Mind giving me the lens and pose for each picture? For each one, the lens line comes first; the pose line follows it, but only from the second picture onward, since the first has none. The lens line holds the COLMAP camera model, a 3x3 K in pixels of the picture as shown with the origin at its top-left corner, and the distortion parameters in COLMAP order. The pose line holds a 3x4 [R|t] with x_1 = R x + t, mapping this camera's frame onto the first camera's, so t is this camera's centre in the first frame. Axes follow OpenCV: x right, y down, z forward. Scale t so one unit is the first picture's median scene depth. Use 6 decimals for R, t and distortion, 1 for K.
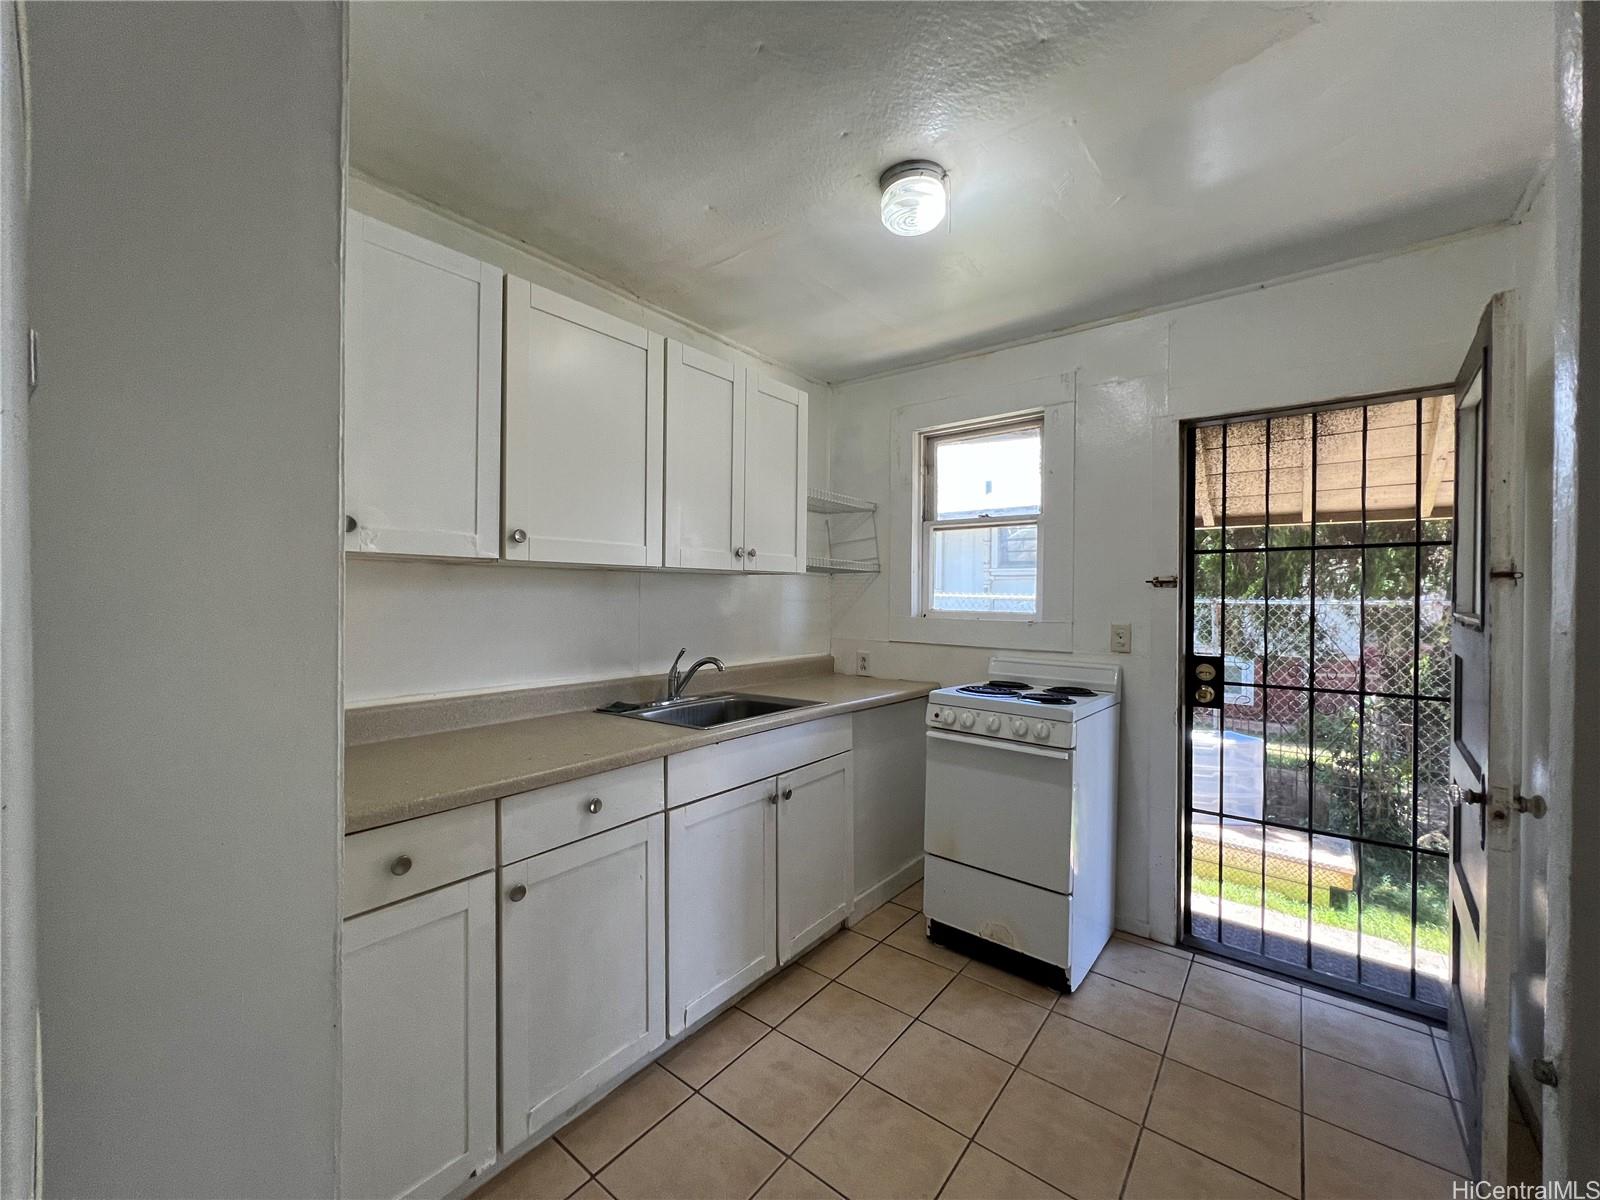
lens RADIAL K [[643.0, 0, 800.0], [0, 643.0, 600.0], [0, 0, 1]] dist [0.009856, 0.000015]
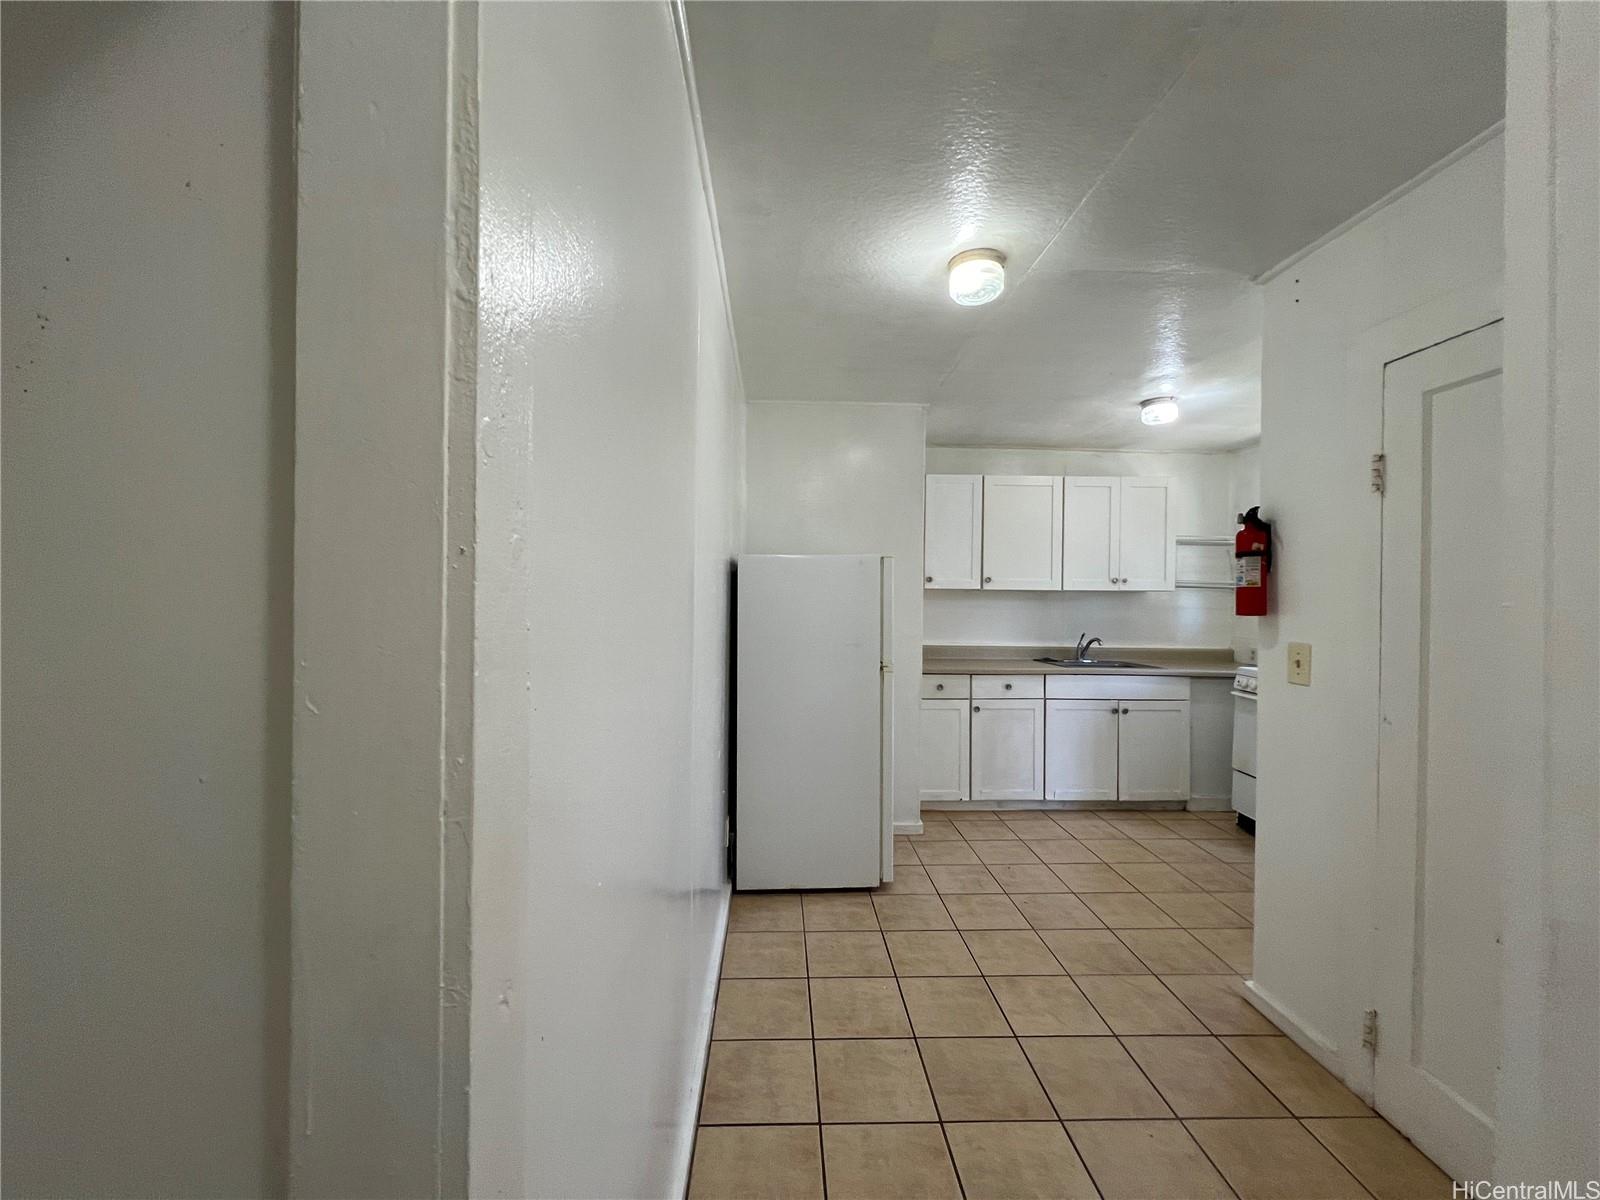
lens RADIAL K [[643.0, 0, 800.0], [0, 643.0, 600.0], [0, 0, 1]] dist [0.009856, 0.000015]
pose [[0.645874, 0.005734, -0.763422, 0.803107], [-0.012537, 0.999917, -0.003096, -0.003573], [0.763341, 0.011571, 0.645892, -0.940329]]
